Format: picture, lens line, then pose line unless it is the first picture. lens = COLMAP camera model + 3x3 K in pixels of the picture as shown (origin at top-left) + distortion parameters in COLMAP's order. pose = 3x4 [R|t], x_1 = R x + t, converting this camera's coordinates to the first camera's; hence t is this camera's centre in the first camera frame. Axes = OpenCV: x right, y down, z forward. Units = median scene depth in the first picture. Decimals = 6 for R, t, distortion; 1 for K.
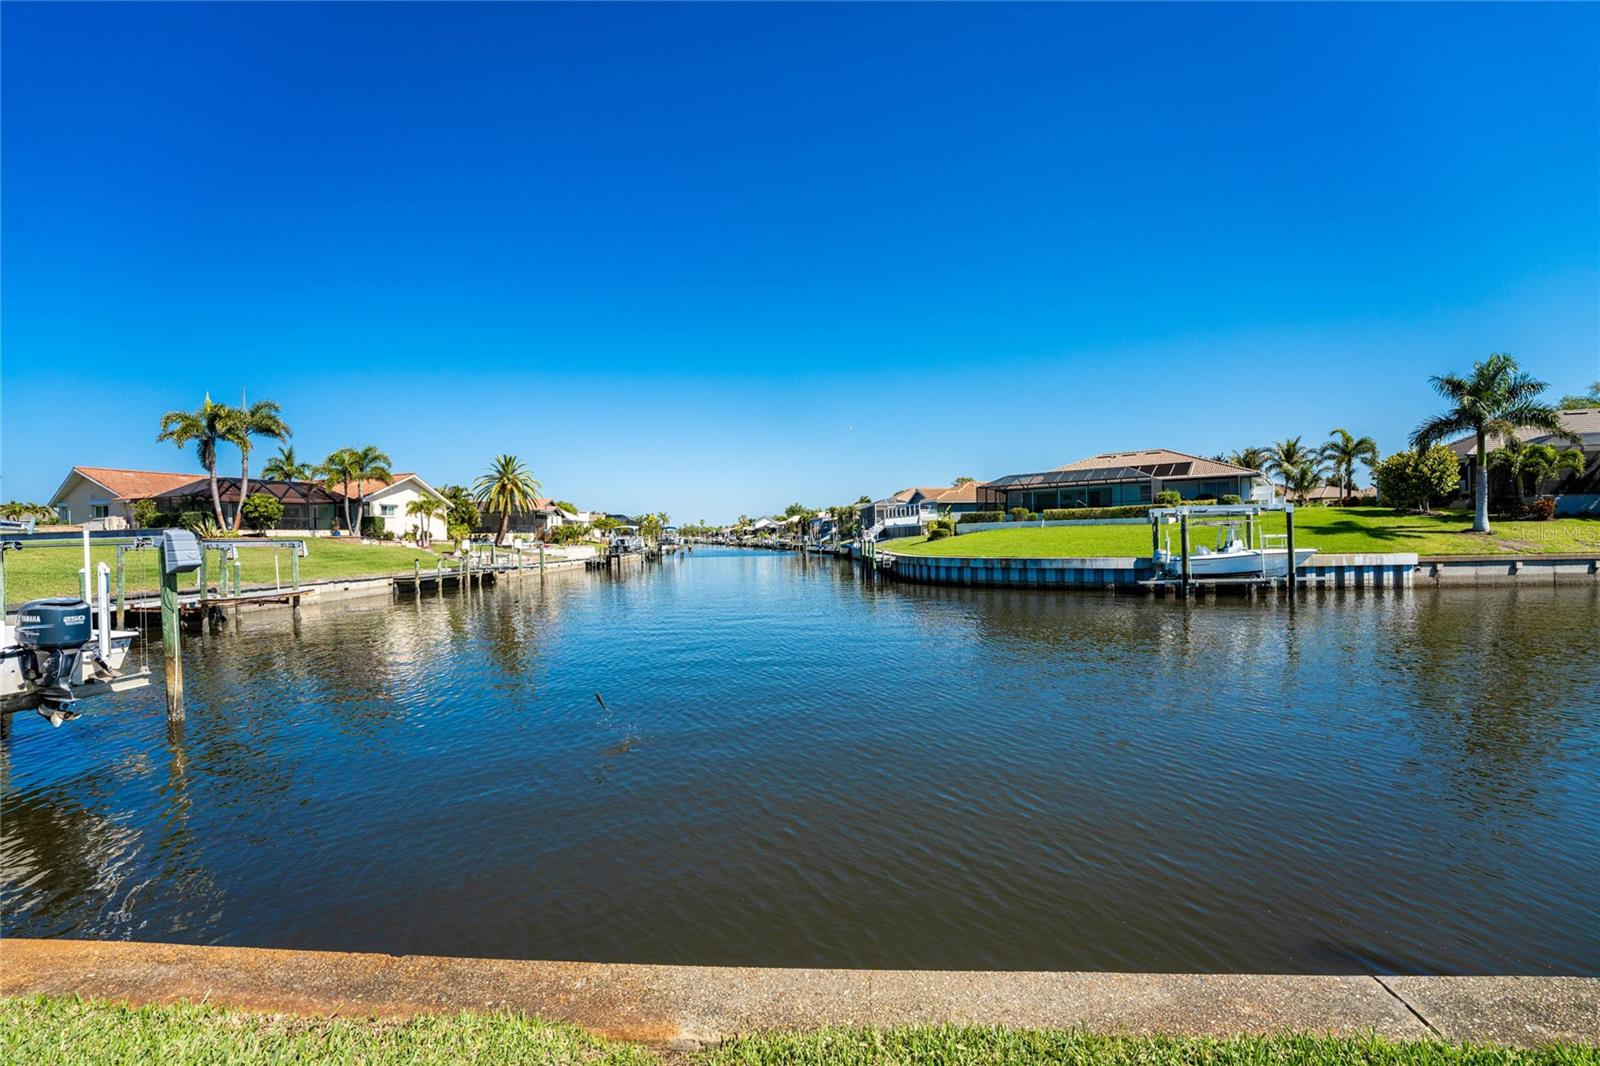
lens RADIAL K [[666.3, 0, 800.0], [0, 666.3, 533.0], [0, 0, 1]] dist [-0.024708, 0.000359]
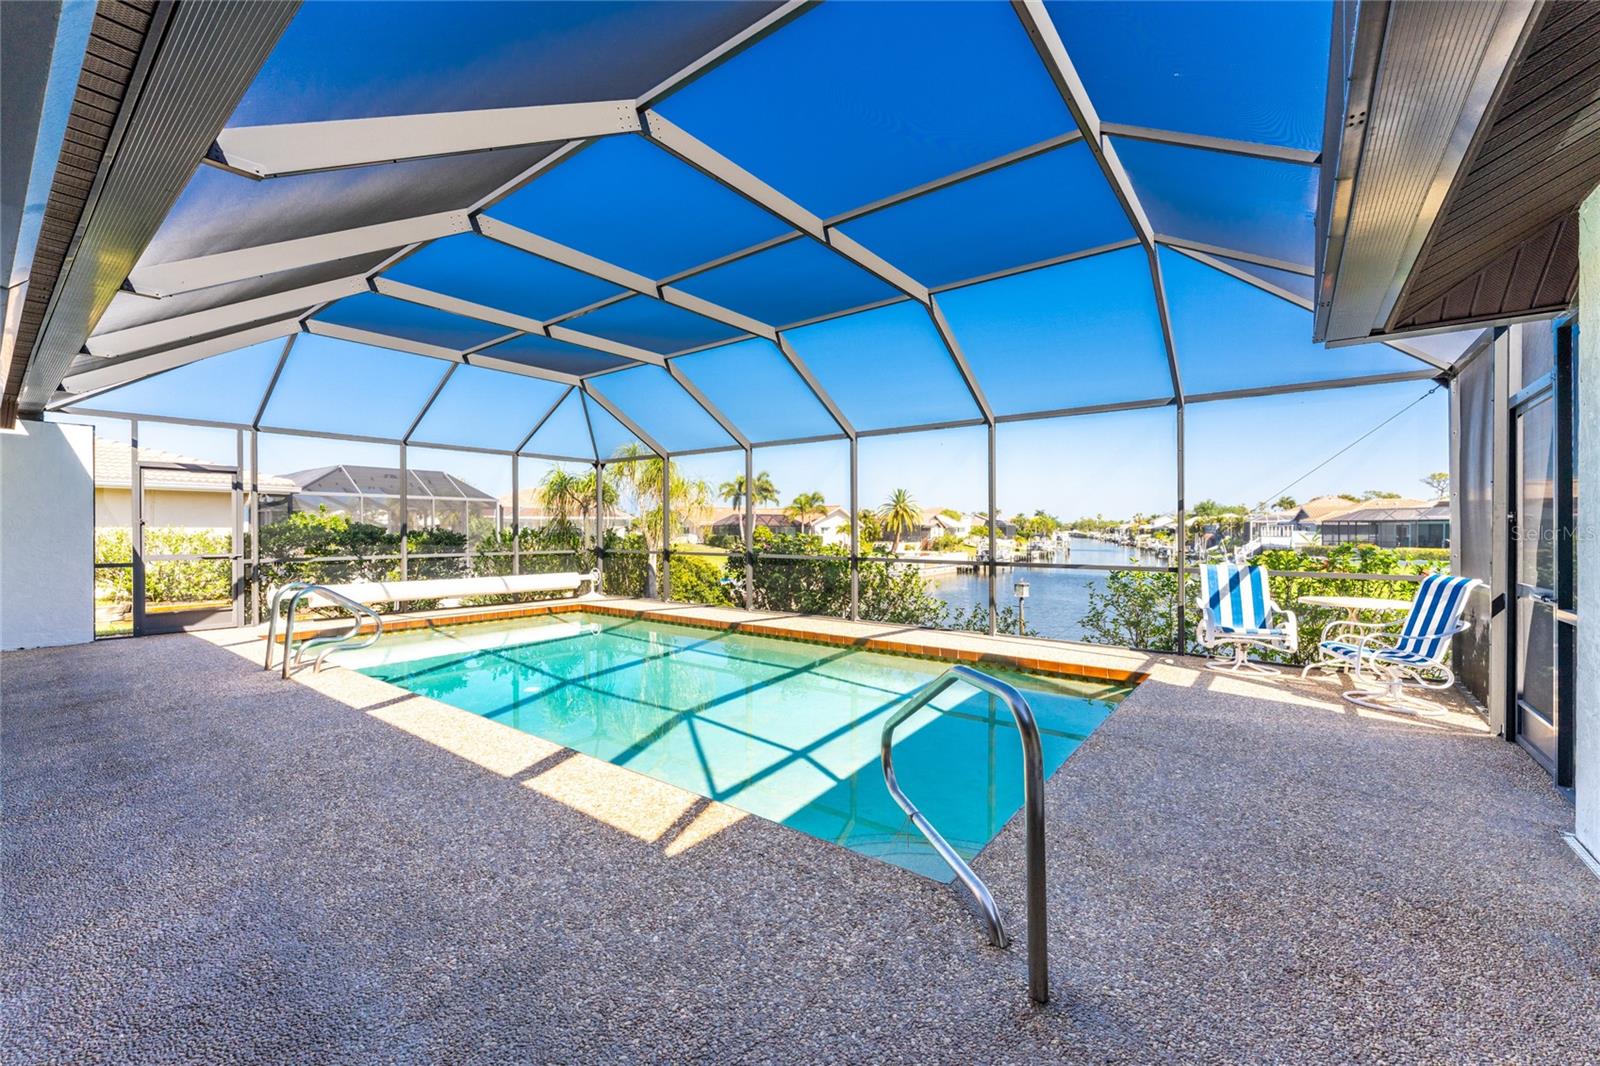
lens RADIAL K [[640.3, 0, 796.3], [0, 640.3, 529.4], [0, 0, 1]] dist [0.000091, 0.000006]
pose [[0.829175, 0.020323, -0.558620, 0.188665], [-0.015913, 0.999792, 0.012753, -0.071494], [0.558763, -0.001685, 0.829326, -0.337531]]
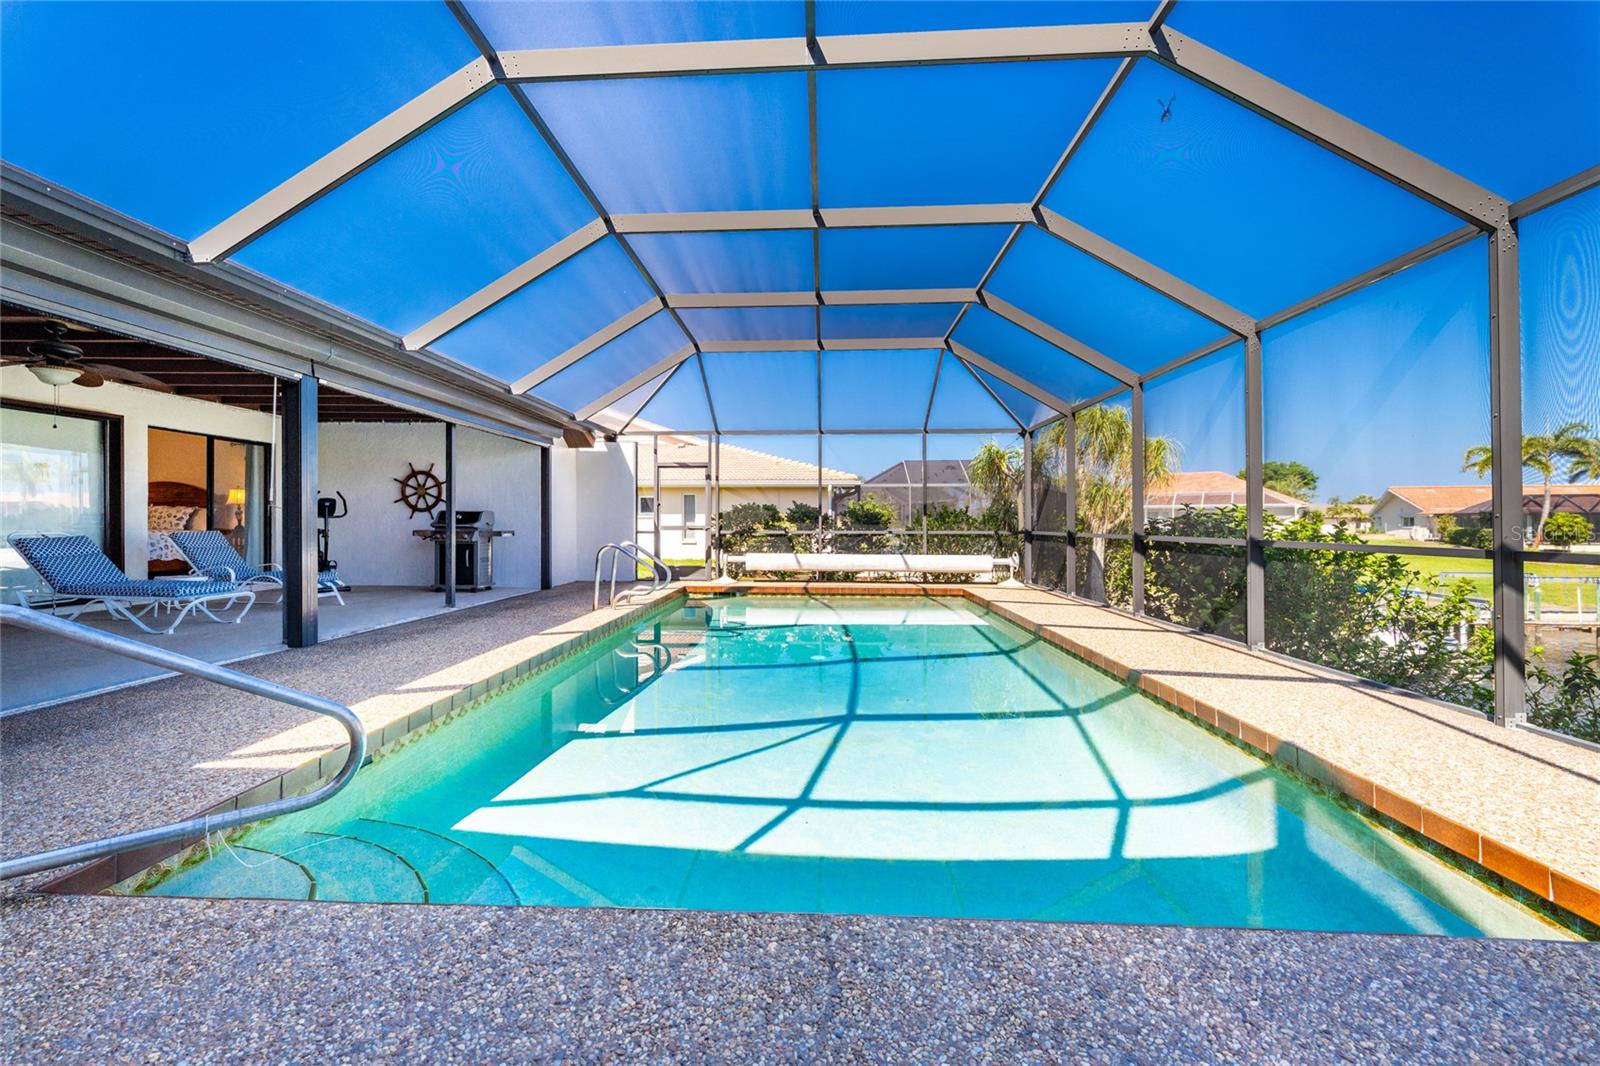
lens RADIAL K [[657.6, 0, 783.5], [0, 657.6, 521.2], [0, 0, 1]] dist [-0.001706, 0.000186]
pose [[0.006754, 0.017700, -0.999821, 0.209827], [0.001795, 0.999842, 0.017713, -0.066242], [0.999976, -0.001914, 0.006721, -0.247699]]
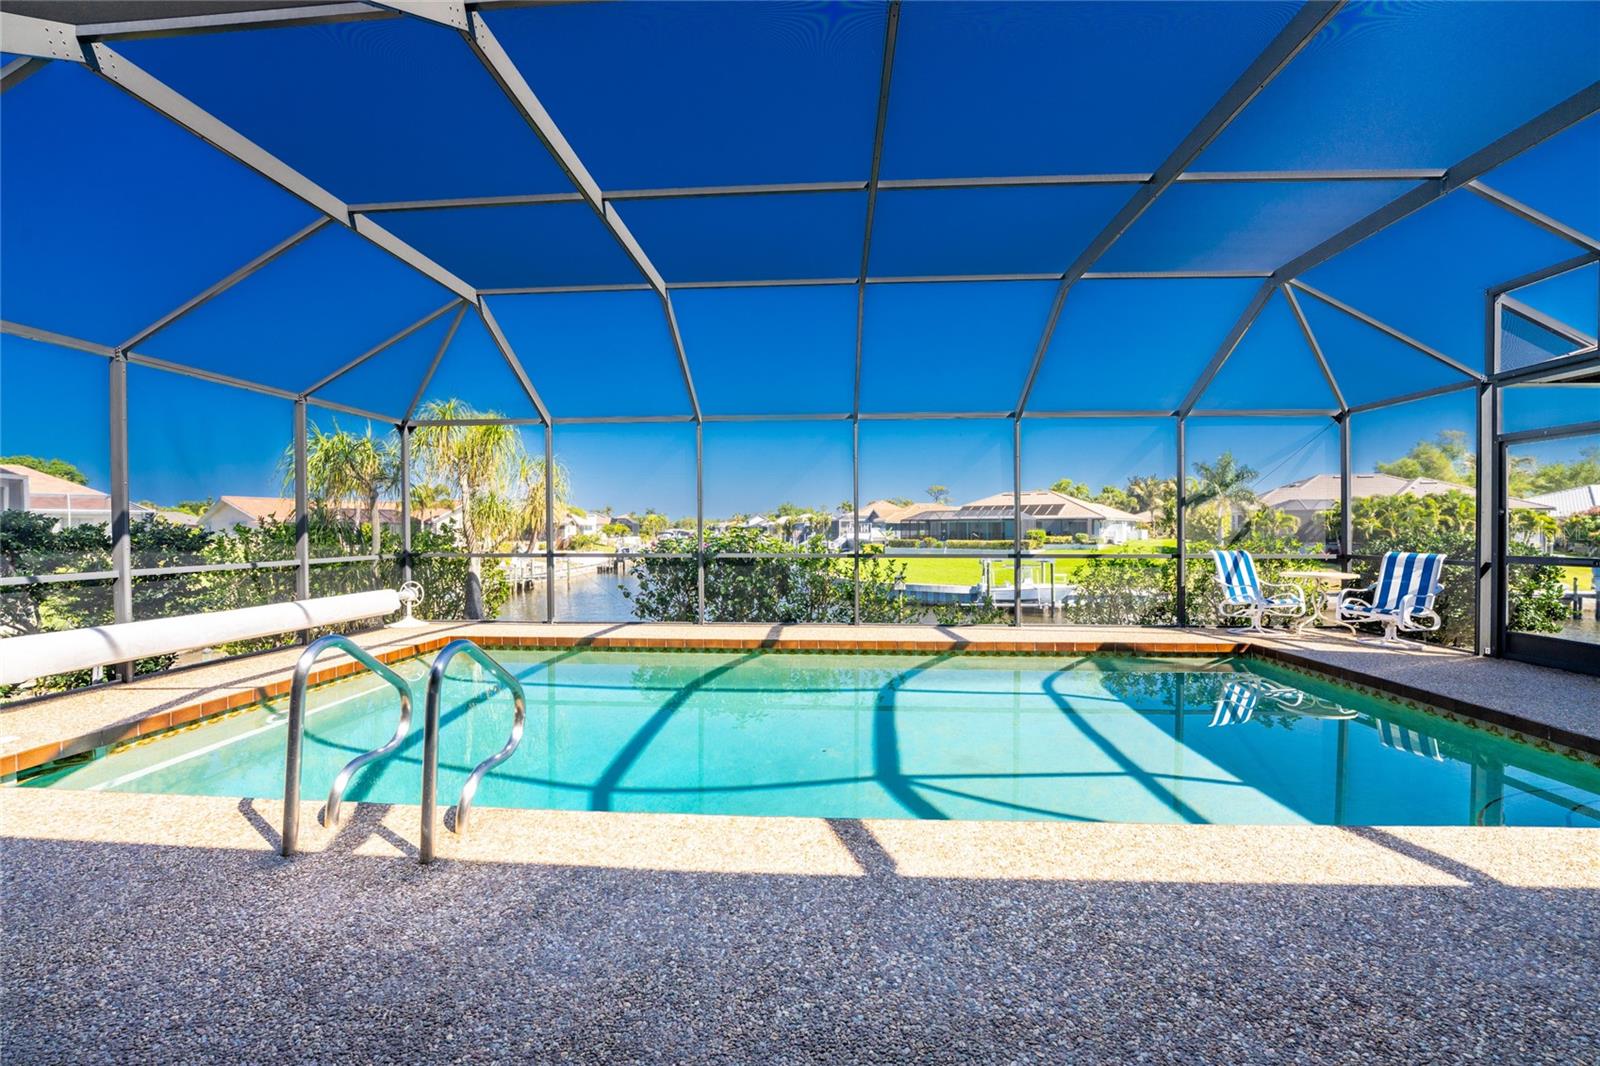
lens RADIAL K [[645.7, 0, 800.0], [0, 645.7, 533.0], [0, 0, 1]] dist [-0.030333, 0.005549]
pose [[0.999798, 0.018731, 0.007325, 0.074912], [-0.018808, 0.999767, 0.010592, -0.068100], [-0.007125, -0.010727, 0.999917, -0.341702]]
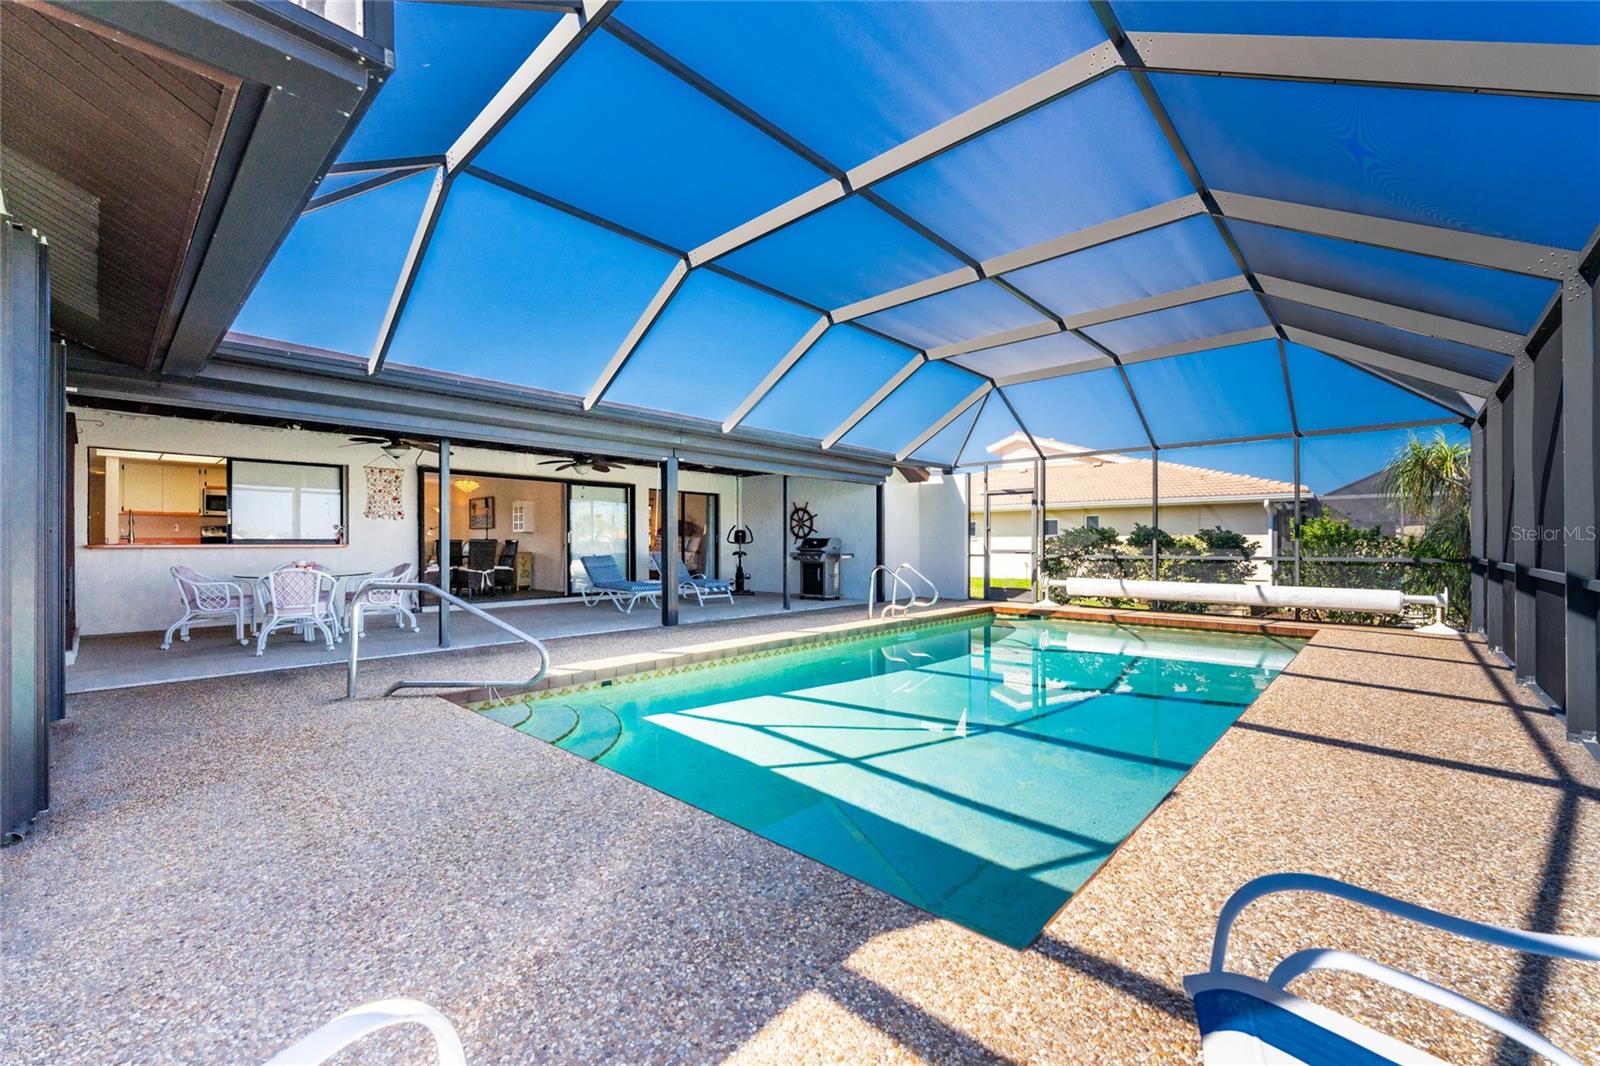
lens RADIAL K [[640.3, 0, 796.3], [0, 640.3, 529.4], [0, 0, 1]] dist [0.000091, 0.000006]
pose [[-0.631826, 0.001840, -0.775108, 0.211905], [0.015929, 0.999817, -0.010611, -0.066874], [0.774946, -0.019051, -0.631740, -0.187859]]
